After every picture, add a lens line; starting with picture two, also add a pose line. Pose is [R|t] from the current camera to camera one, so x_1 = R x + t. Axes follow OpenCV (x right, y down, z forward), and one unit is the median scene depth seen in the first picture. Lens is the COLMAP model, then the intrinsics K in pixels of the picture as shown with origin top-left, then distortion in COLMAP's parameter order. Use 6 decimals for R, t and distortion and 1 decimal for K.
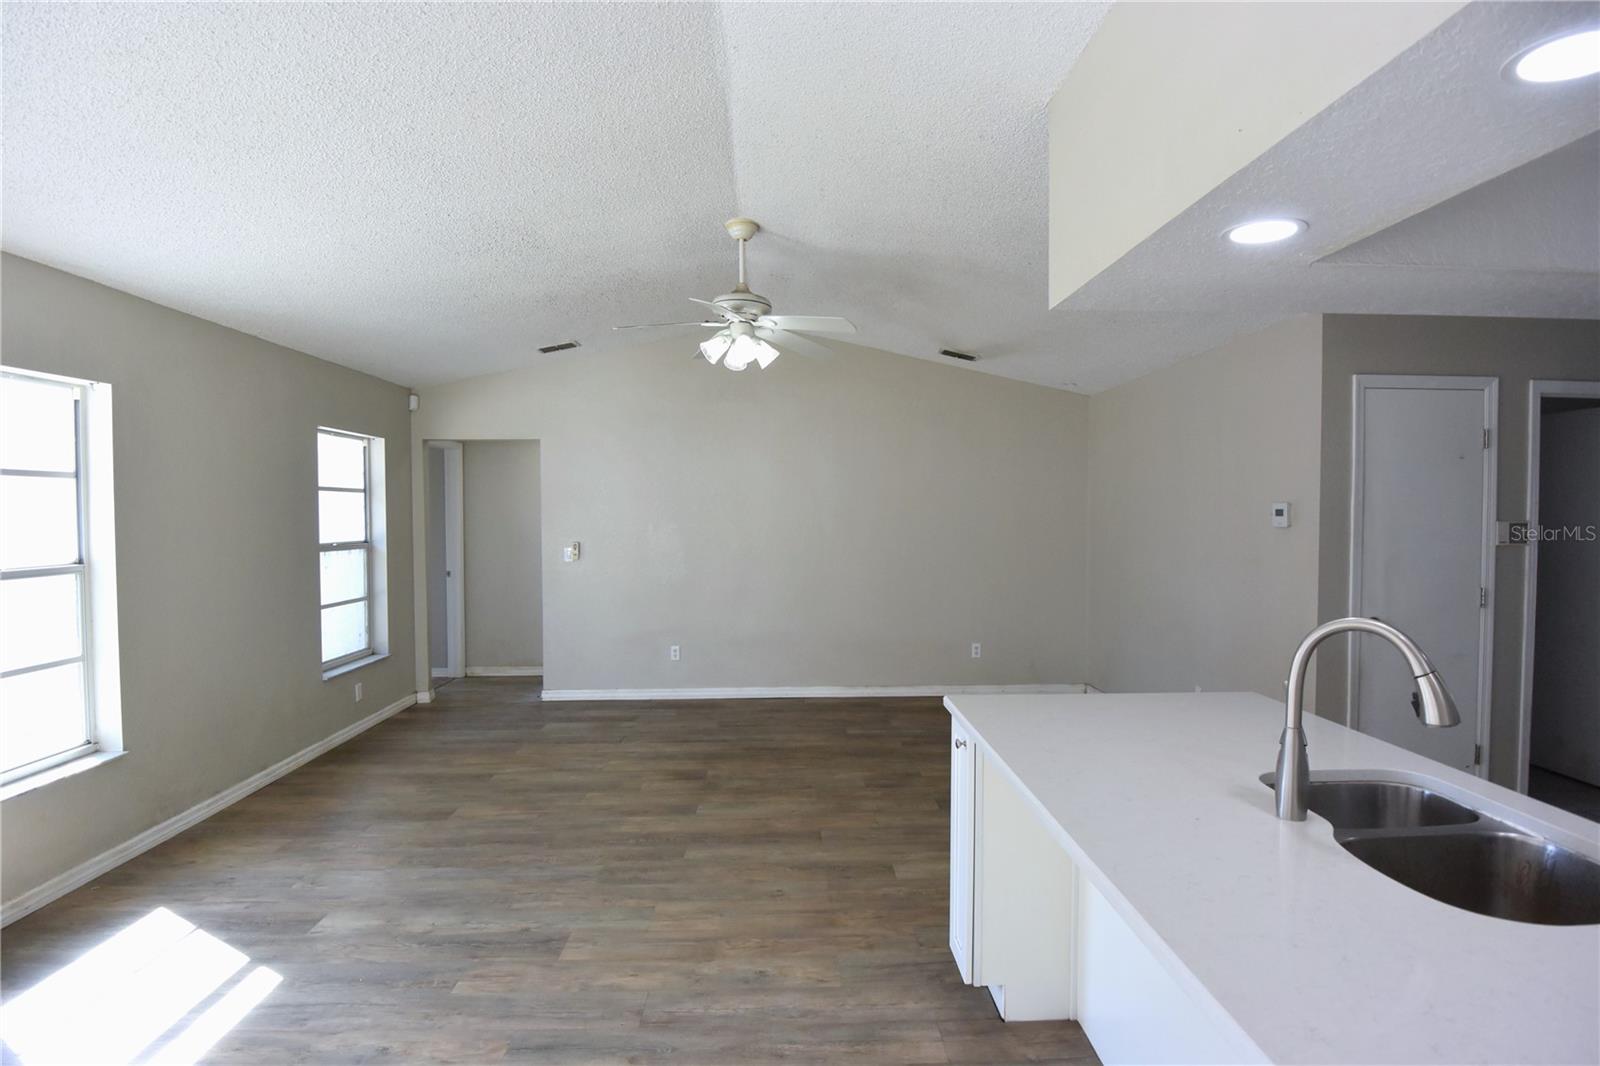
lens RADIAL K [[838.4, 0, 809.4], [0, 838.4, 539.3], [0, 0, 1]] dist [0.005437, -0.033074]
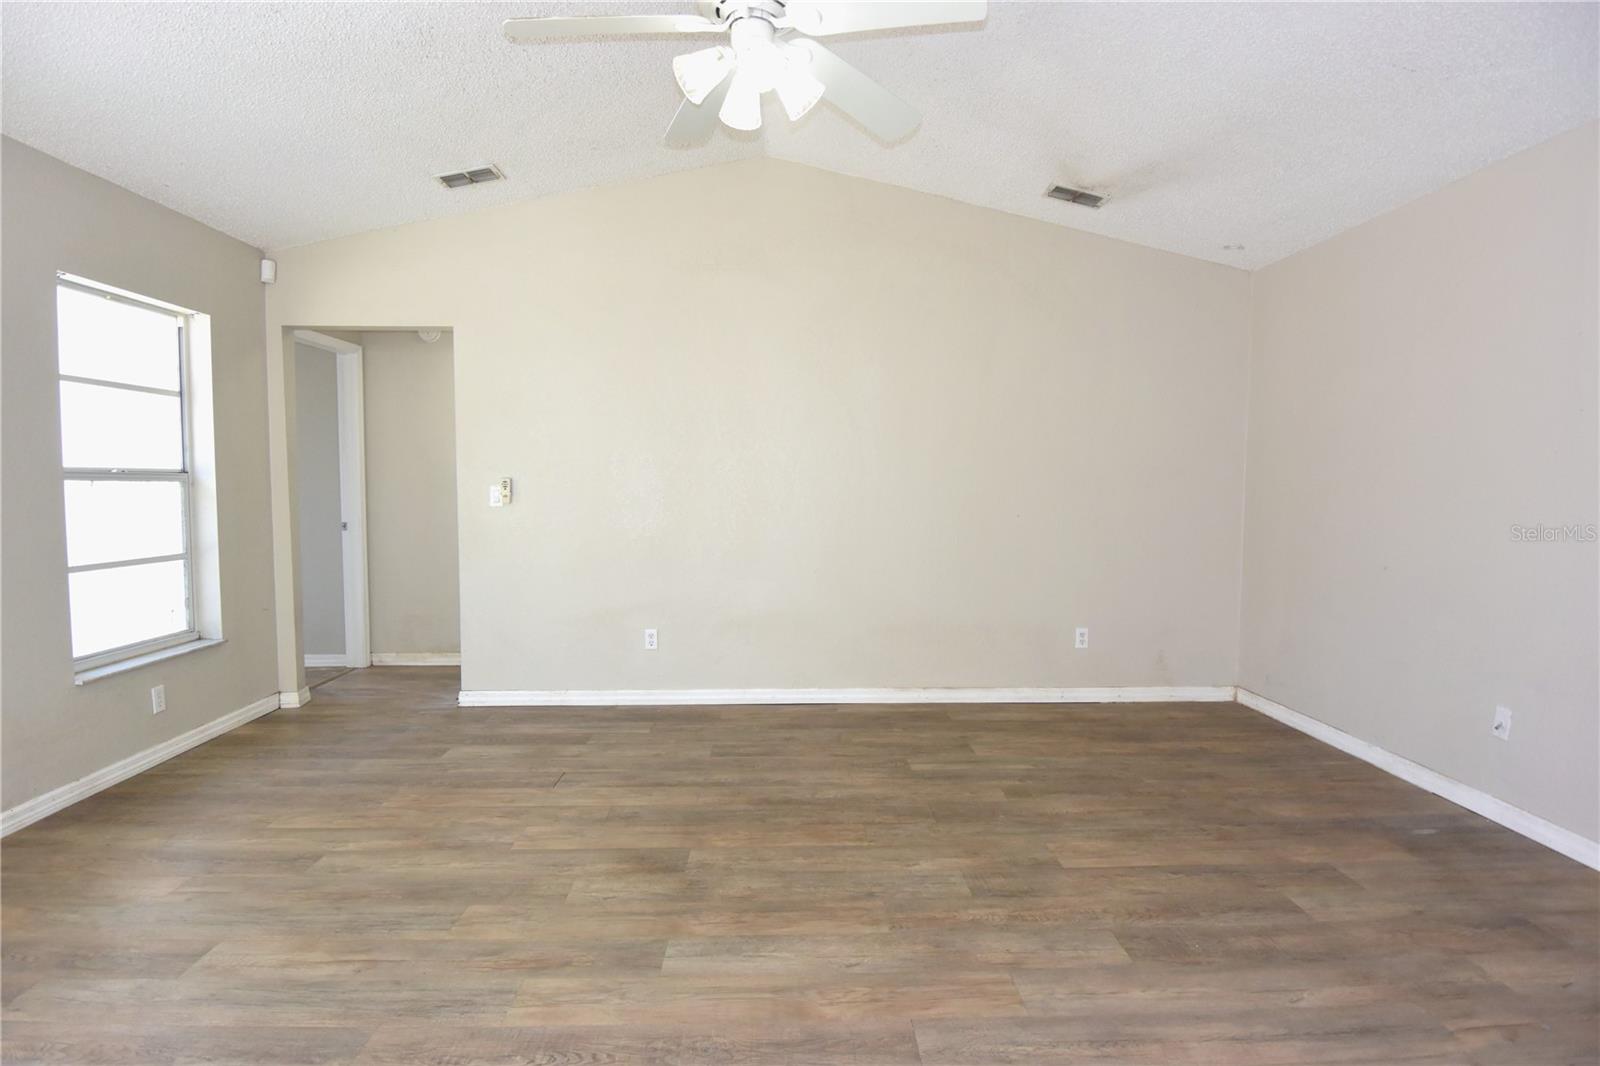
lens RADIAL K [[838.4, 0, 809.4], [0, 838.4, 539.3], [0, 0, 1]] dist [0.005437, -0.033074]
pose [[0.999976, 0.006760, -0.001765, -0.032843], [-0.006694, 0.999365, 0.035010, 0.032395], [0.002000, -0.034998, 0.999385, 0.360023]]
